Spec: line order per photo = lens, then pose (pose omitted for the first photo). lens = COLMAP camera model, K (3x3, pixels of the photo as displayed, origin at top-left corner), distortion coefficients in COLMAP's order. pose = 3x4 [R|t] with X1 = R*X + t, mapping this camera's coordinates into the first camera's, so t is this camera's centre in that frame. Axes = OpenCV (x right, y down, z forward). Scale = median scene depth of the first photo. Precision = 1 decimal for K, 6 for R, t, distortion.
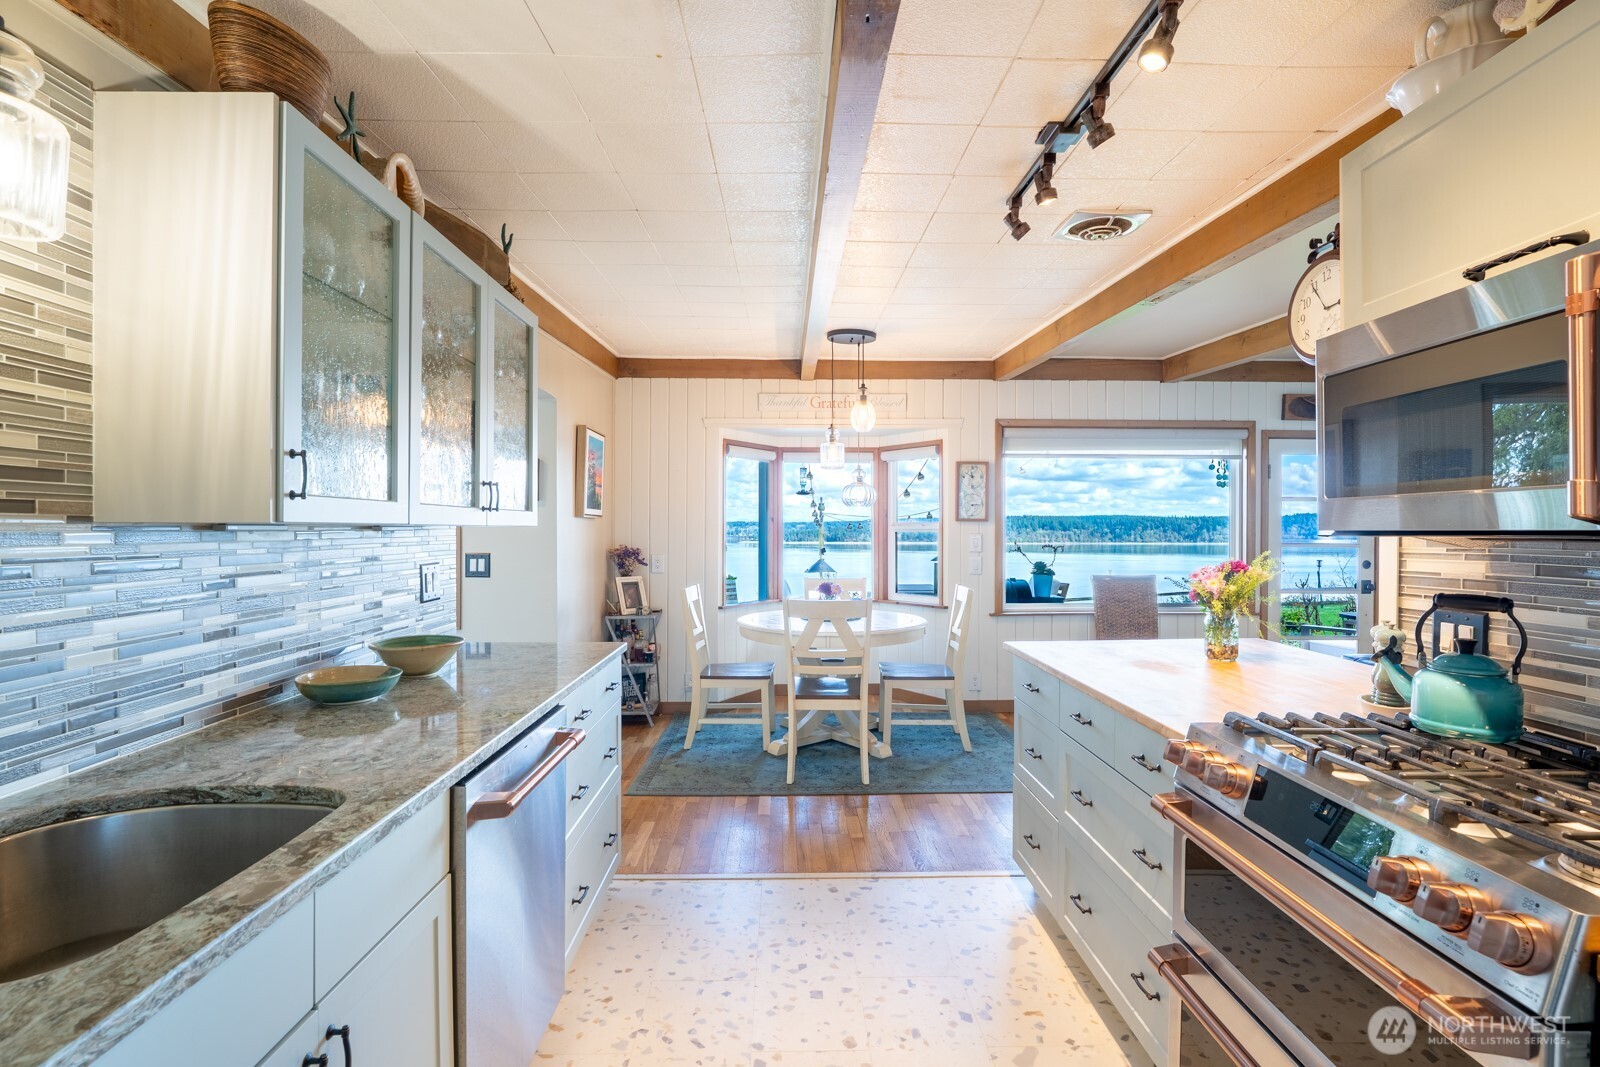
lens RADIAL K [[739.5, 0, 806.5], [0, 739.5, 539.3], [0, 0, 1]] dist [-0.004939, 0.003701]
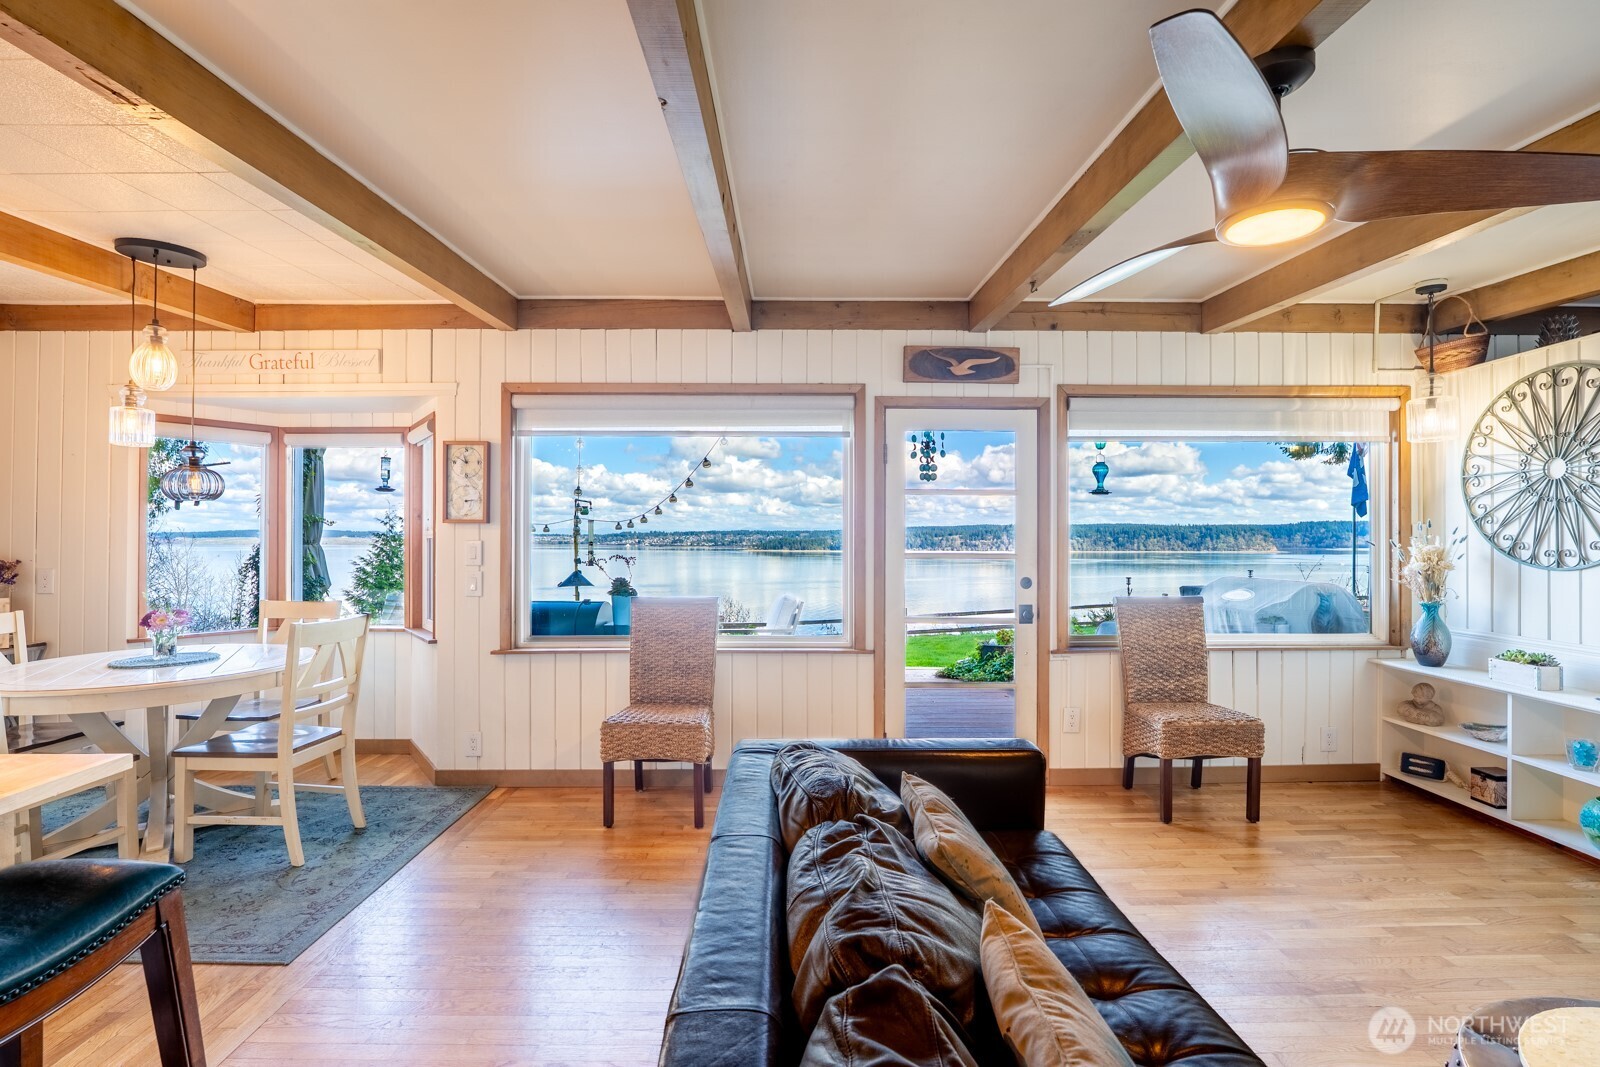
lens RADIAL K [[727.6, 0, 801.1], [0, 727.6, 531.3], [0, 0, 1]] dist [-0.022210, 0.001426]
pose [[0.999893, -0.000578, -0.014641, 0.555173], [0.000248, 0.999746, -0.022521, -0.000247], [0.014650, 0.022515, 0.999639, 0.291190]]
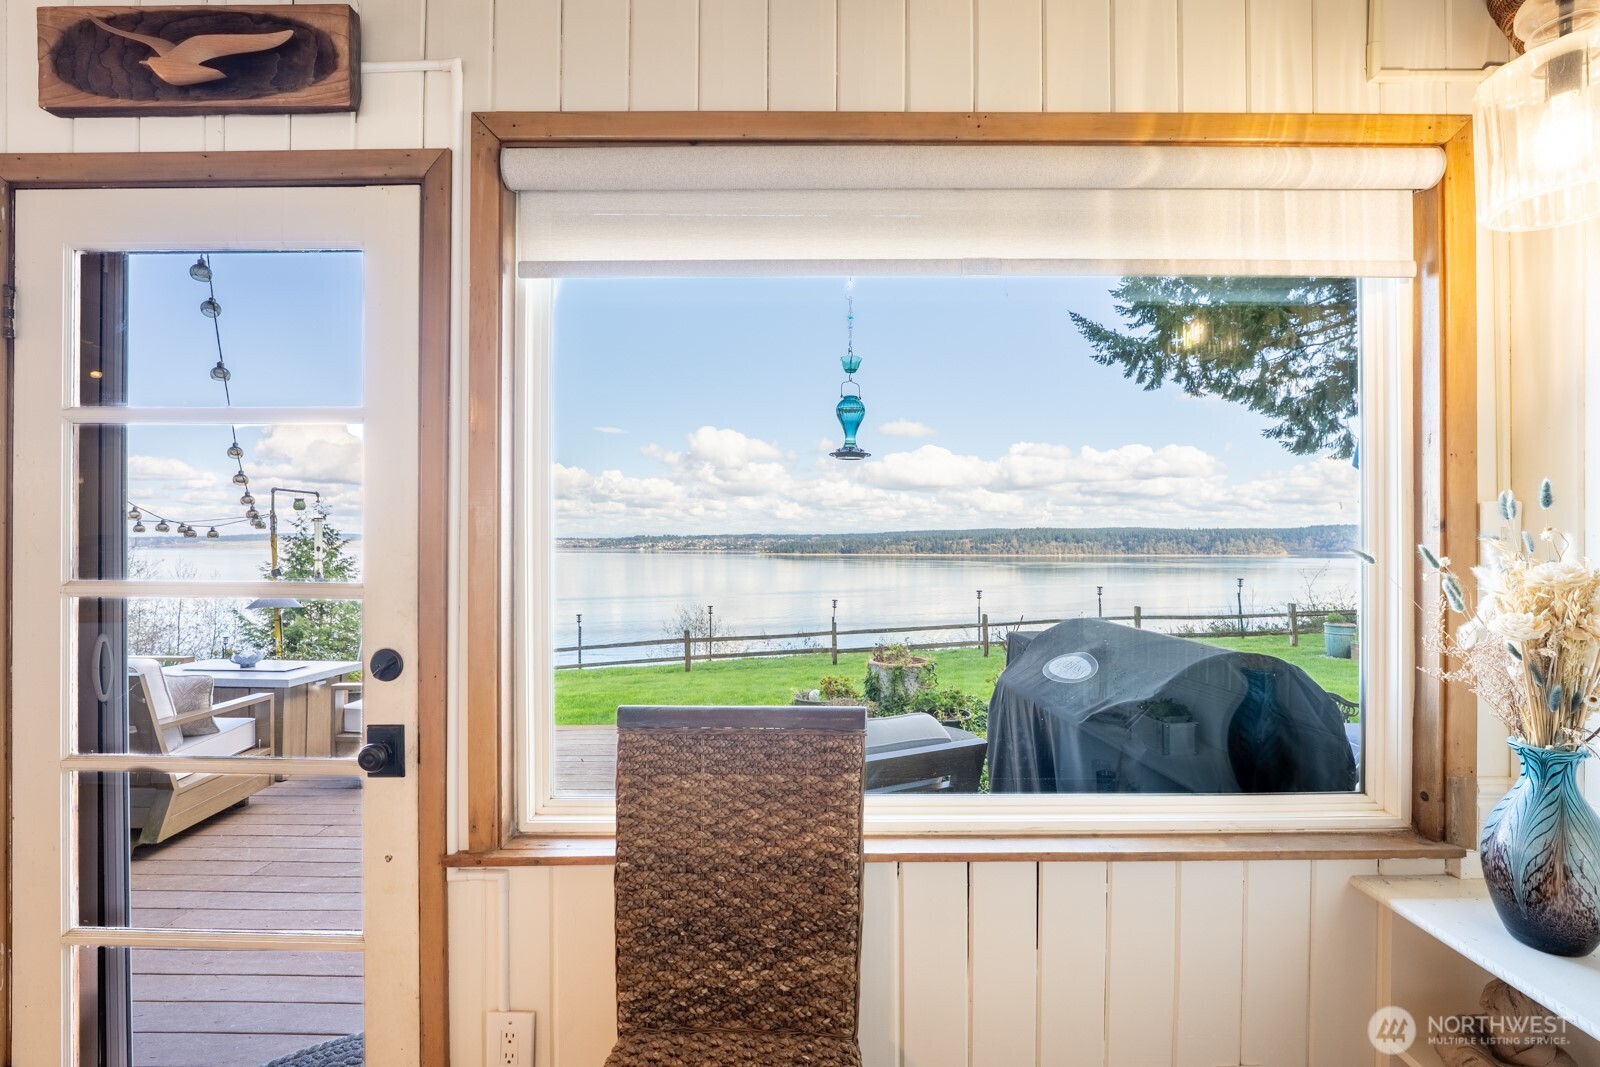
lens RADIAL K [[727.6, 0, 806.4], [0, 727.6, 537.0], [0, 0, 1]] dist [-0.022210, 0.001426]
pose [[0.999754, -0.000441, -0.022162, 0.920946], [0.000002, 0.999803, -0.019839, -0.005633], [0.022167, 0.019834, 0.999558, 0.756173]]
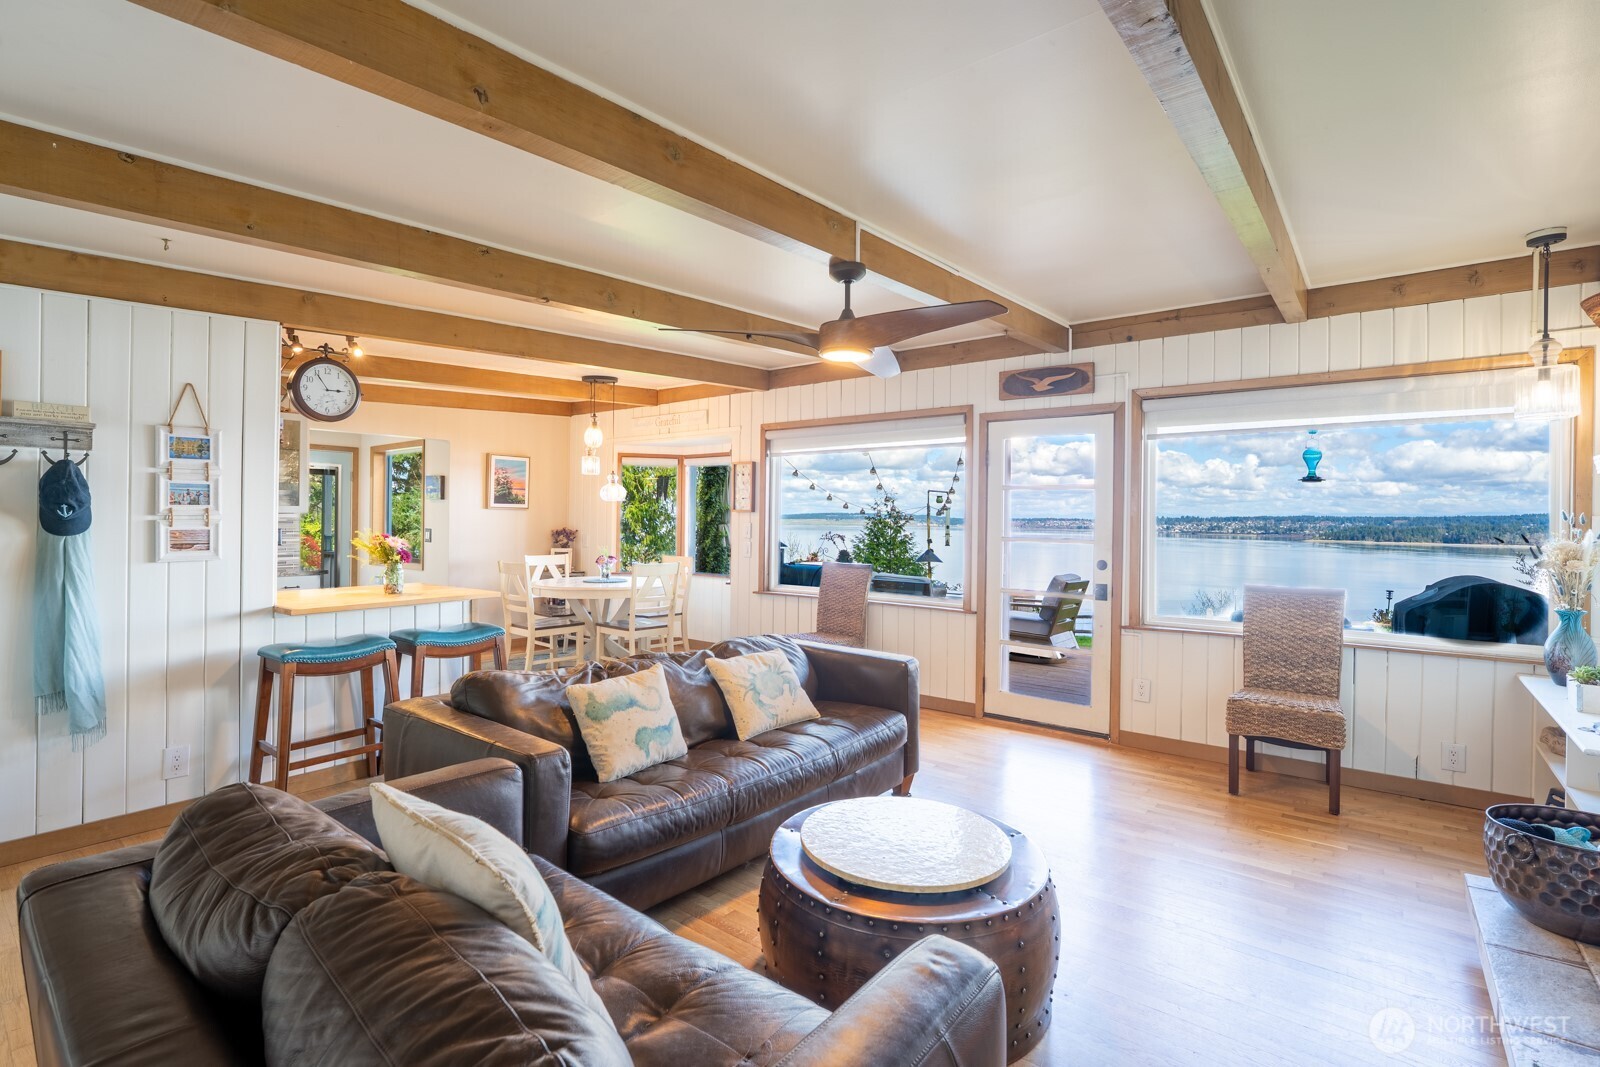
lens RADIAL K [[739.5, 0, 804.1], [0, 739.5, 518.9], [0, 0, 1]] dist [-0.004939, 0.003701]
pose [[0.772192, 0.007609, -0.635344, 1.037814], [-0.019441, 0.999743, -0.011656, -0.001212], [0.635092, 0.021352, 0.772142, 0.145392]]
